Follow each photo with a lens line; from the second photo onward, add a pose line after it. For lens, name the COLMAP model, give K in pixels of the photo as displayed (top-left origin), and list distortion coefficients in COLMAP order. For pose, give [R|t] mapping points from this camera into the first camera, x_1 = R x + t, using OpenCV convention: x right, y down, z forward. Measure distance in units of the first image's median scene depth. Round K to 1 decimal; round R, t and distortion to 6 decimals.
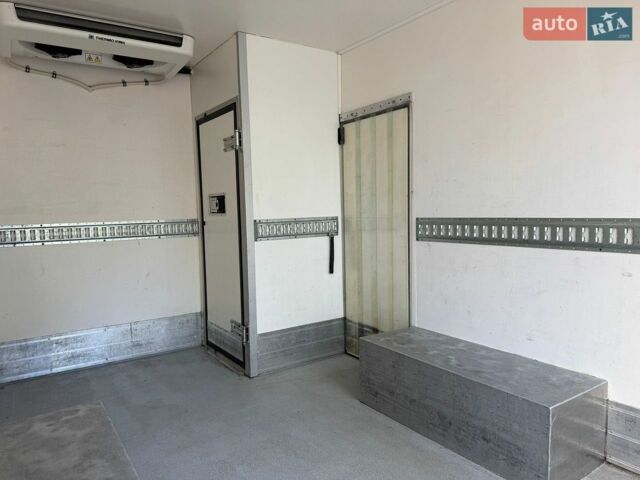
lens RADIAL K [[469.8, 0, 320.0], [0, 469.8, 240.0], [0, 0, 1]] dist [0.019700, 0.007249]
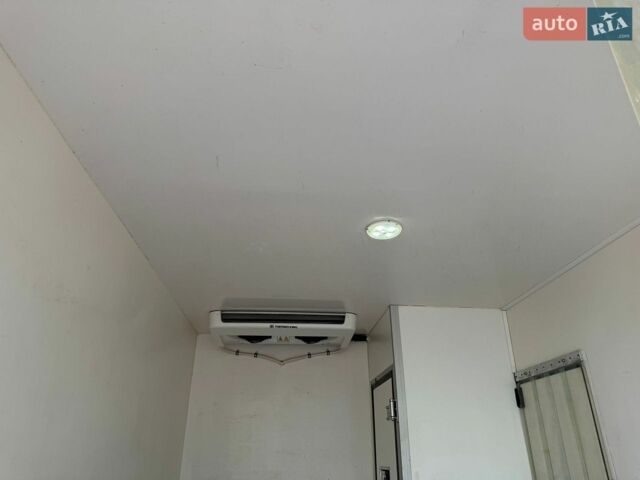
lens RADIAL K [[469.8, 0, 320.0], [0, 469.8, 240.0], [0, 0, 1]] dist [0.019700, 0.007249]
pose [[0.880952, -0.178716, -0.438161, 0.170510], [-0.052529, 0.883285, -0.465885, -0.056374], [0.470282, 0.433439, 0.768743, 0.024206]]
